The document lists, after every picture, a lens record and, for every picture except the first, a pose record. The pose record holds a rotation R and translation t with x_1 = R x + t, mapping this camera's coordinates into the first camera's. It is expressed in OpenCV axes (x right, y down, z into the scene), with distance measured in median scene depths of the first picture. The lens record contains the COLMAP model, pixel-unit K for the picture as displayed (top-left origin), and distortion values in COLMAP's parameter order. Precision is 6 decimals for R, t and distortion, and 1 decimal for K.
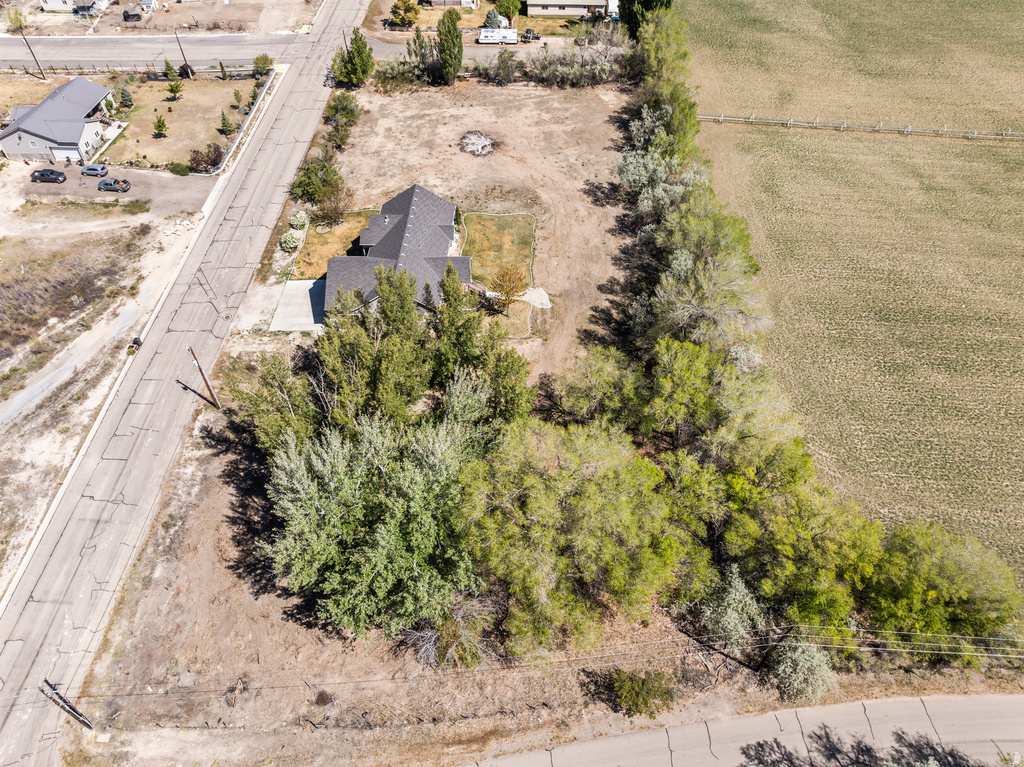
lens RADIAL K [[723.4, 0, 514.9], [0, 723.4, 374.9], [0, 0, 1]] dist [-0.043655, 0.012490]
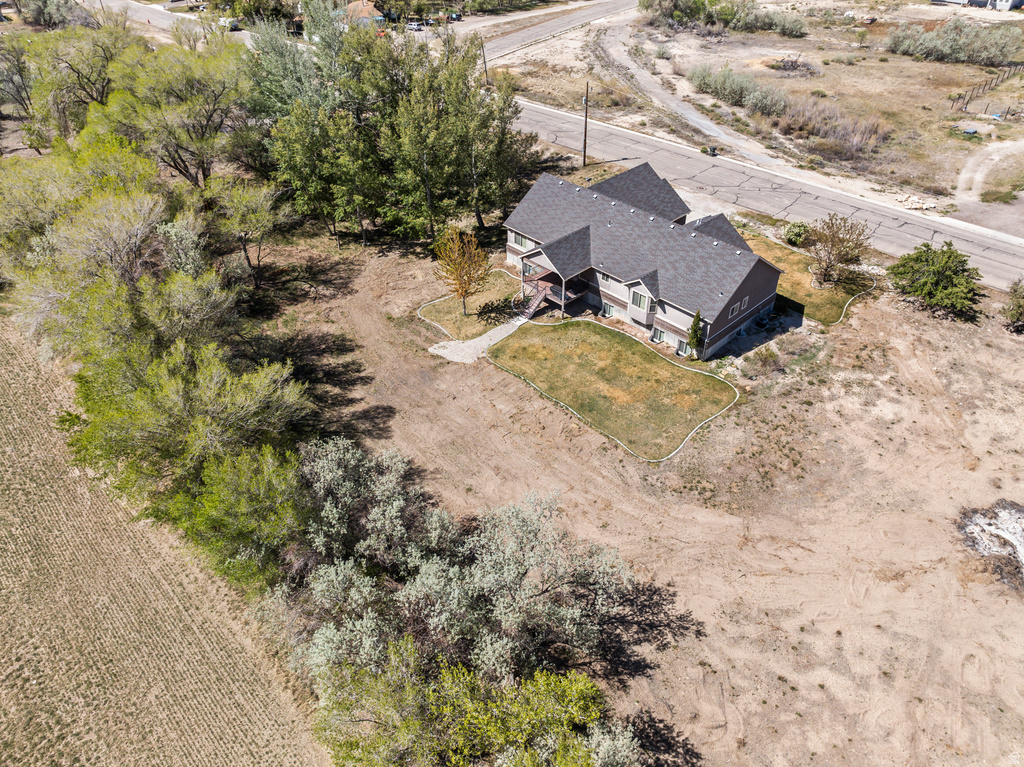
lens RADIAL K [[723.4, 0, 517.4], [0, 723.4, 377.8], [0, 0, 1]] dist [-0.043655, 0.012490]
pose [[-0.695052, 0.453730, -0.557703, 0.320824], [-0.516301, 0.224830, 0.826368, -0.583060], [0.500336, 0.862311, 0.077993, 0.930148]]
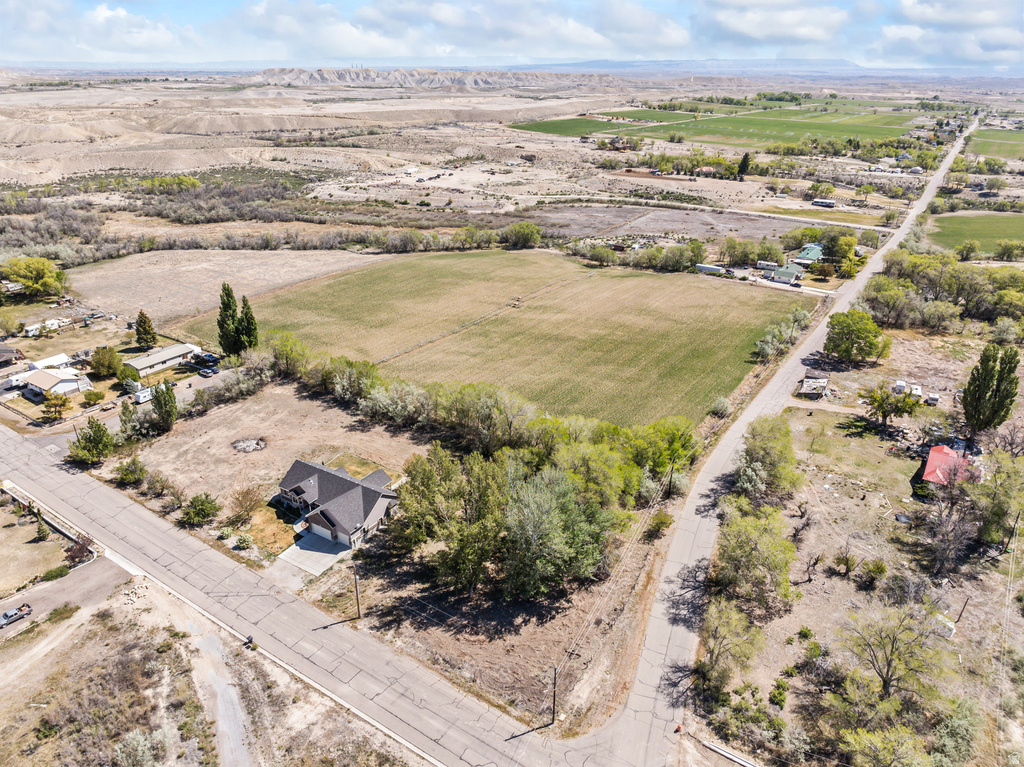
lens RADIAL K [[723.4, 0, 513.0], [0, 723.4, 377.3], [0, 0, 1]] dist [-0.043655, 0.012490]
pose [[0.508845, -0.338854, 0.791363, -0.968438], [0.625586, 0.777051, -0.069525, -0.025379], [-0.591370, 0.530443, 0.607380, -0.192812]]
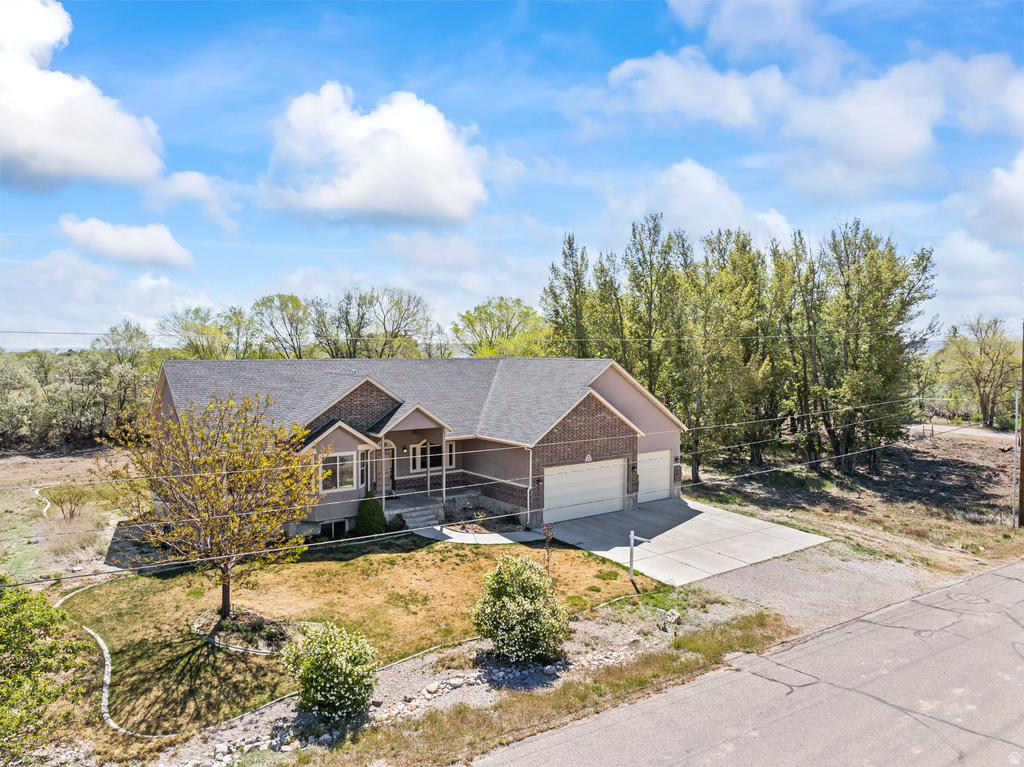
lens RADIAL K [[723.4, 0, 519.8], [0, 723.4, 375.7], [0, 0, 1]] dist [-0.043655, 0.012490]
pose [[-0.622603, -0.020650, 0.782266, -0.453044], [0.573945, 0.667467, 0.474420, -0.310391], [-0.531934, 0.744353, -0.403715, 1.027844]]
